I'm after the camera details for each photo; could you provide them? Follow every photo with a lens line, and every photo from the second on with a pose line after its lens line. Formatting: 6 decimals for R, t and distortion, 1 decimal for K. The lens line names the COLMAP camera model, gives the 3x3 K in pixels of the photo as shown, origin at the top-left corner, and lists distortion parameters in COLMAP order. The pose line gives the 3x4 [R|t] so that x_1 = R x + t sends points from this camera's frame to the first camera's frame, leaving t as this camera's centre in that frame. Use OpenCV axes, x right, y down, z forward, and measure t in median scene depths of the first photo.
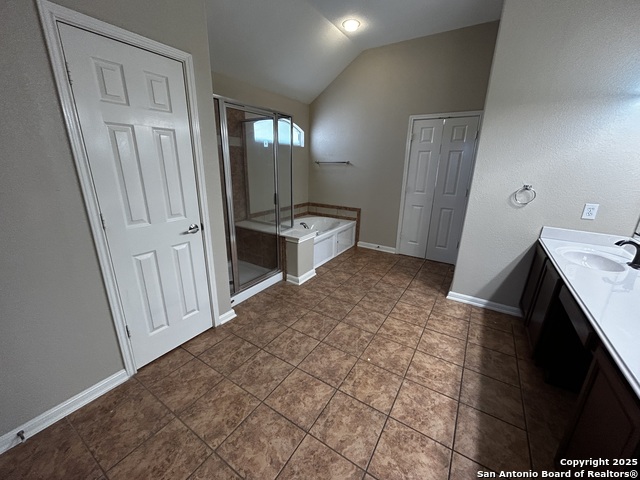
lens RADIAL K [[257.4, 0, 319.8], [0, 257.4, 240.4], [0, 0, 1]] dist [0.001032, -0.000096]
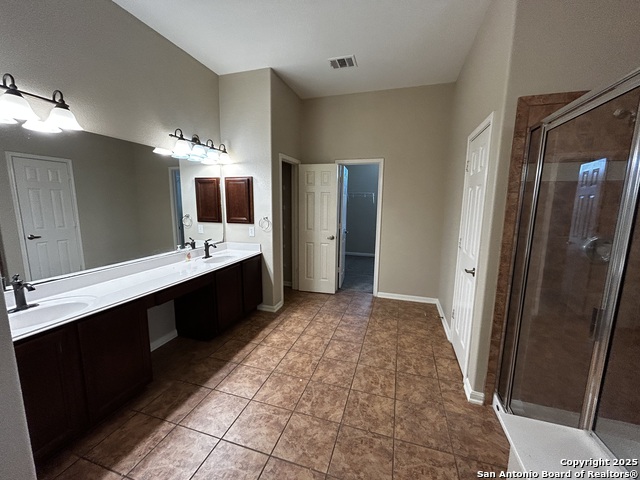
lens RADIAL K [[257.4, 0, 320.2], [0, 257.4, 242.0], [0, 0, 1]] dist [0.001032, -0.000096]
pose [[-0.964983, 0.009204, -0.262151, 0.401996], [-0.104611, 0.902968, 0.416779, -0.544729], [0.240550, 0.429609, -0.870386, 1.758069]]
